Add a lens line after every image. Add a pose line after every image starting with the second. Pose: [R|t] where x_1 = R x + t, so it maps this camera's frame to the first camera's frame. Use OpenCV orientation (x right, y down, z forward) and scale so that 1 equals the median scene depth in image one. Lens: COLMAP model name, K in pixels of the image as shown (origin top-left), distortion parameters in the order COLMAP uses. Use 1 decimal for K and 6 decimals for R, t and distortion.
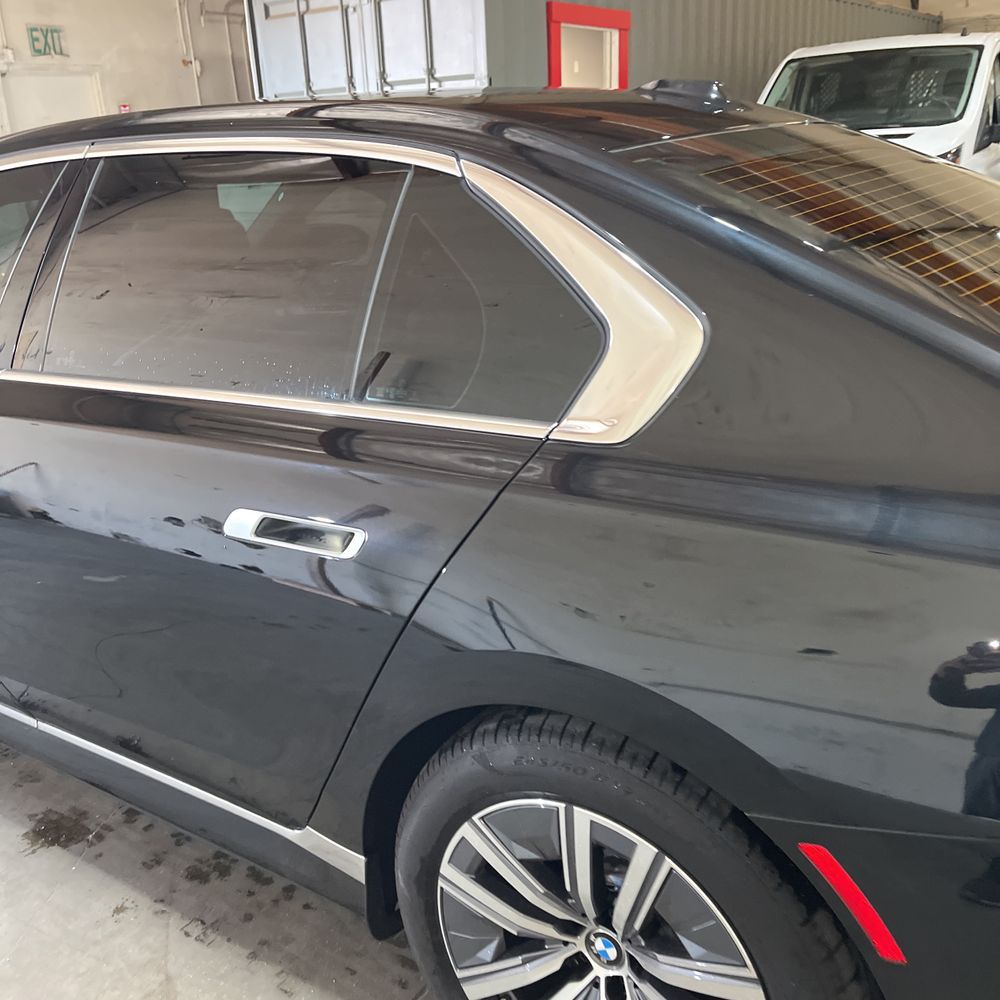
lens RADIAL K [[1016.3, 0, 498.4], [0, 1016.3, 496.8], [0, 0, 1]] dist [0.017634, 0.000000]
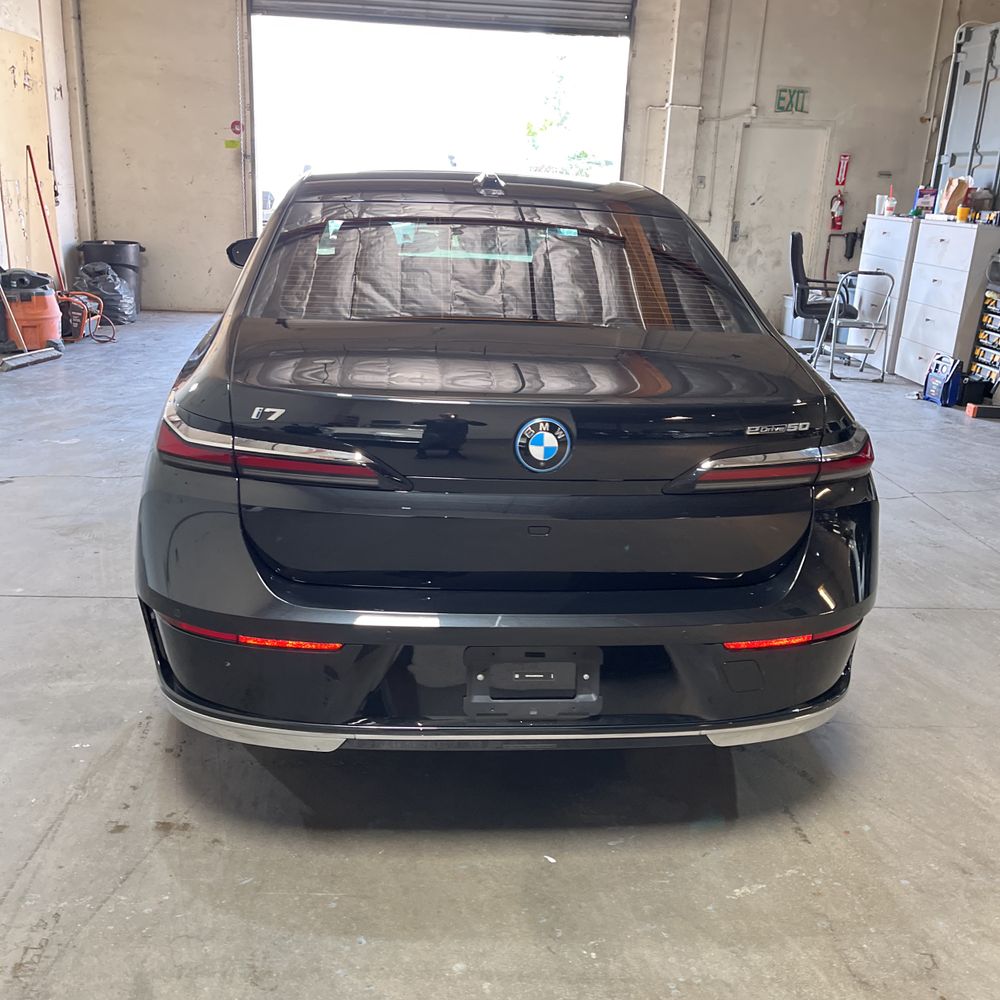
lens RADIAL K [[1016.3, 0, 494.2], [0, 1016.3, 505.2], [0, 0, 1]] dist [0.017634, 0.000000]
pose [[0.634006, 0.307056, -0.709756, 2.070221], [-0.324444, 0.938728, 0.116296, -0.140175], [0.701977, 0.156544, 0.694782, -0.049319]]
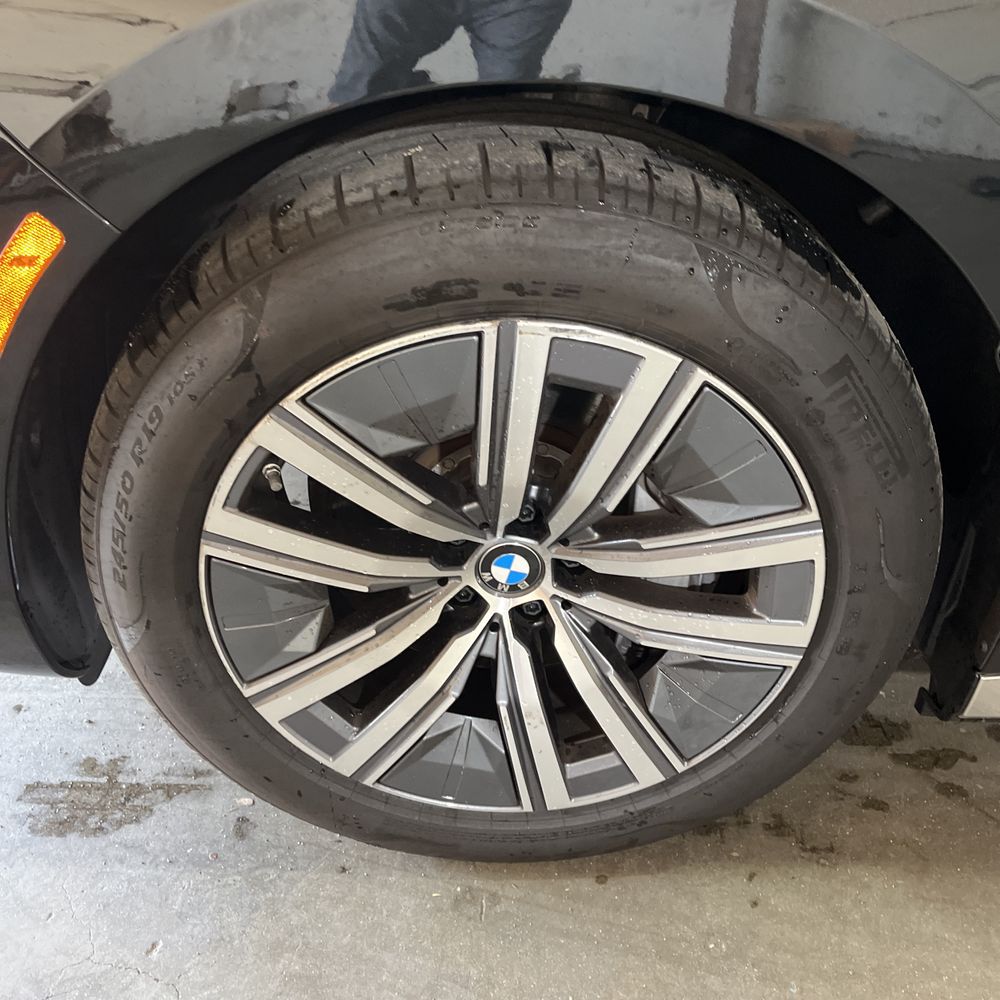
lens RADIAL K [[1016.3, 0, 499.8], [0, 1016.3, 504.2], [0, 0, 1]] dist [0.017634, 0.000000]
pose [[0.821669, -0.229144, 0.521874, -0.209446], [0.068565, 0.948715, 0.308609, 0.205506], [-0.565826, -0.217792, 0.795241, 0.499655]]
